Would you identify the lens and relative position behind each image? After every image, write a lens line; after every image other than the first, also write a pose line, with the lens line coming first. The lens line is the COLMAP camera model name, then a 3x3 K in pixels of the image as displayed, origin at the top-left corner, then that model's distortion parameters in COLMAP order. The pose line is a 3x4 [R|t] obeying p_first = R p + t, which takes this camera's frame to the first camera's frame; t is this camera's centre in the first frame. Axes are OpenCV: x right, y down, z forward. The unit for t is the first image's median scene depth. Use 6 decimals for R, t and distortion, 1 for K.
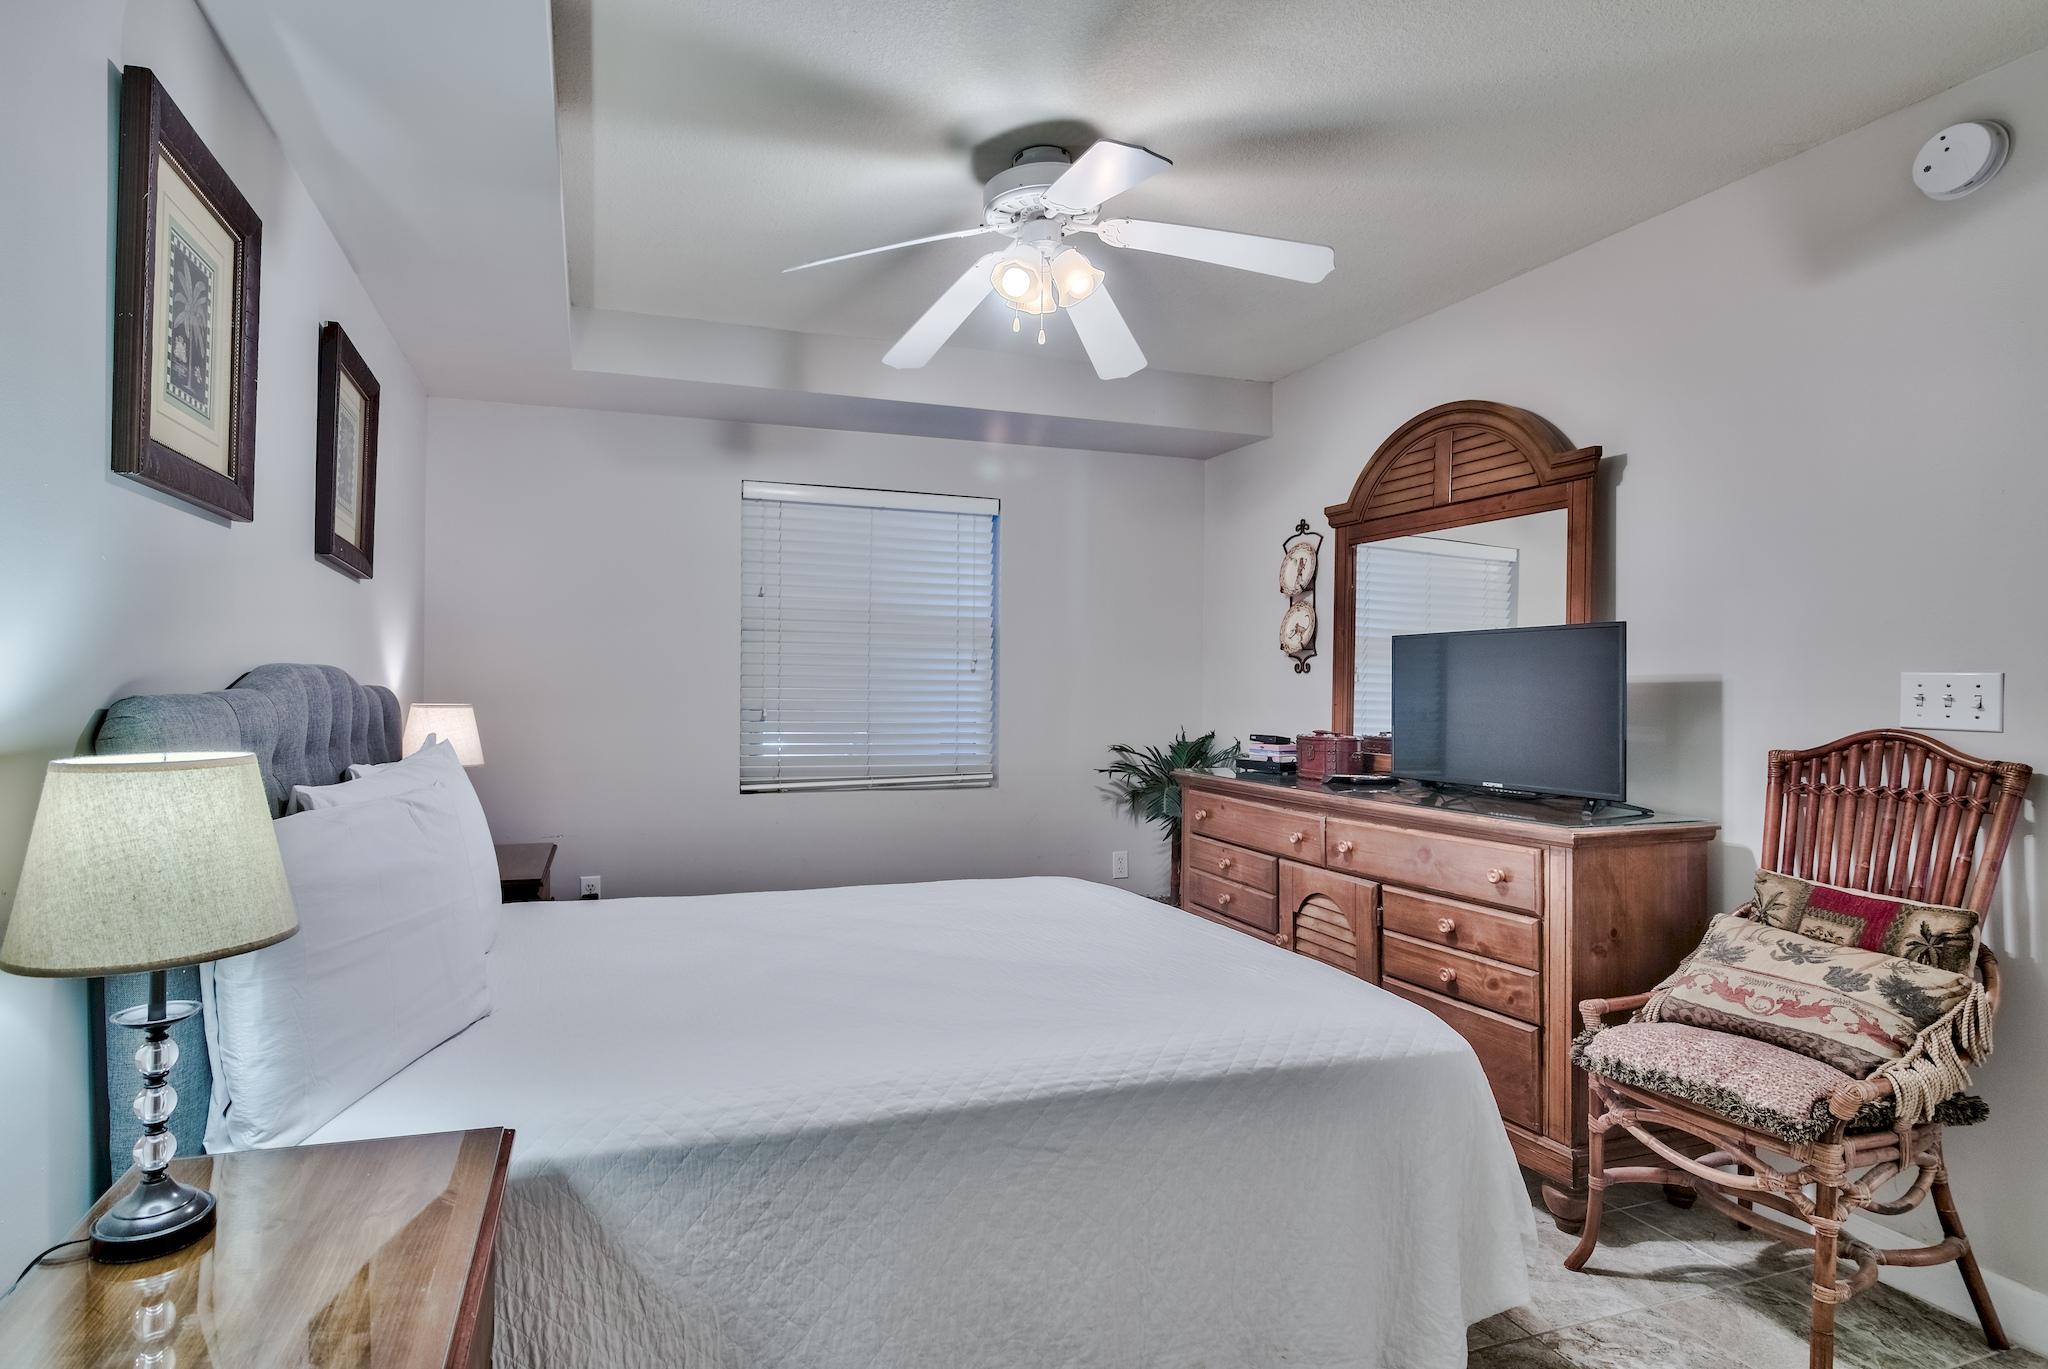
lens RADIAL K [[1042.8, 0, 1007.9], [0, 1042.8, 689.0], [0, 0, 1]] dist [-0.003200, -0.000329]
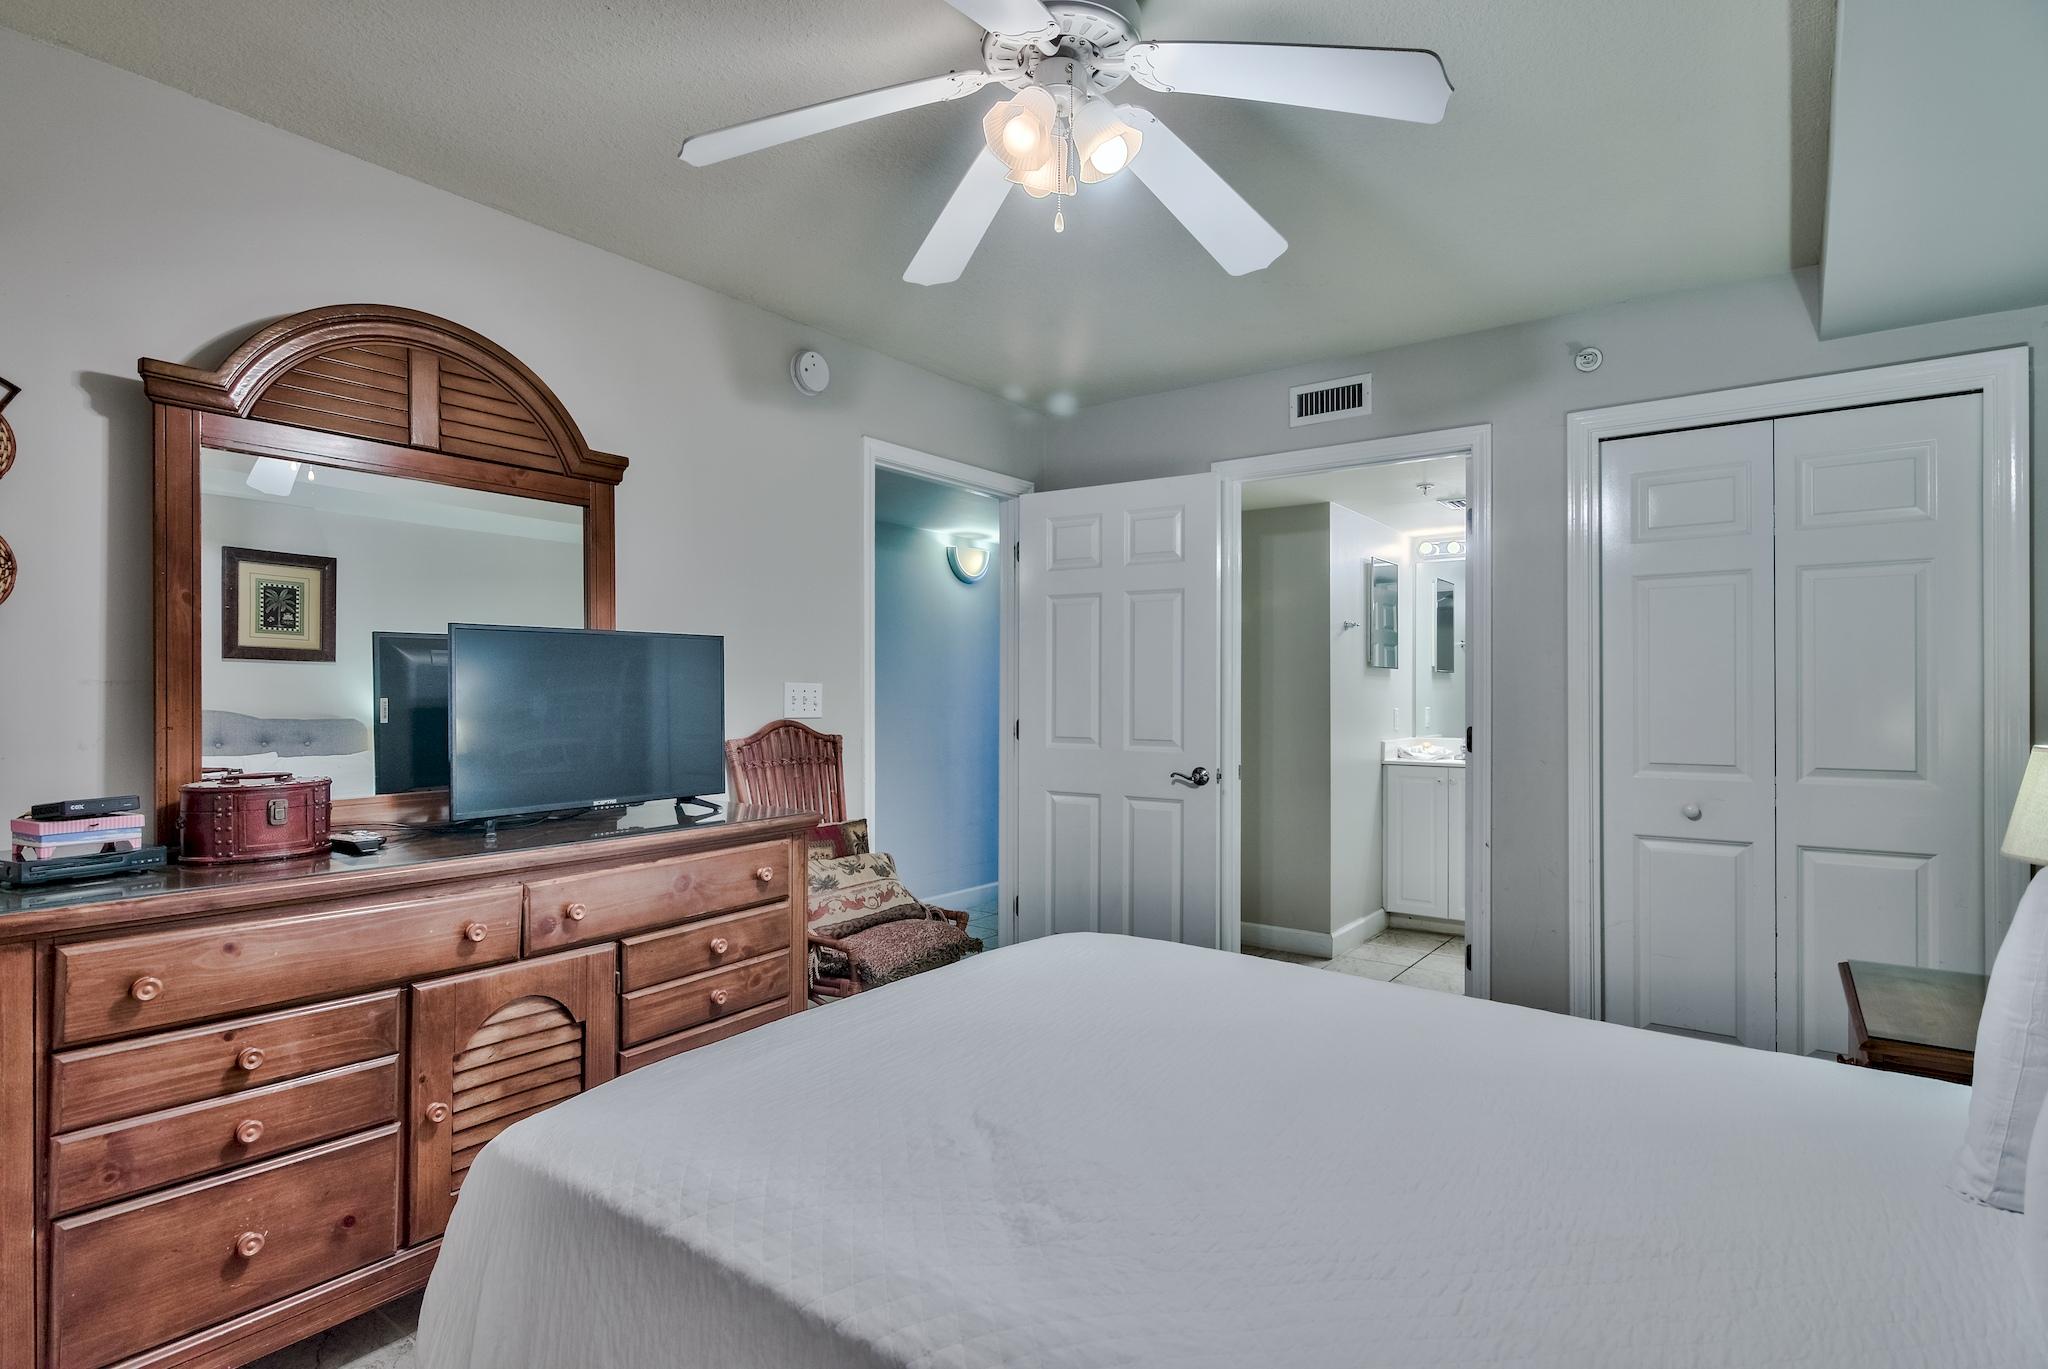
lens RADIAL K [[1023.5, 0, 1019.0], [0, 1023.5, 687.5], [0, 0, 1]] dist [-0.001897, -0.000291]
pose [[-0.517166, -0.004337, 0.855874, -0.480777], [-0.001154, 0.999990, 0.004370, -0.012210], [-0.855885, 0.001272, -0.517165, 1.155794]]
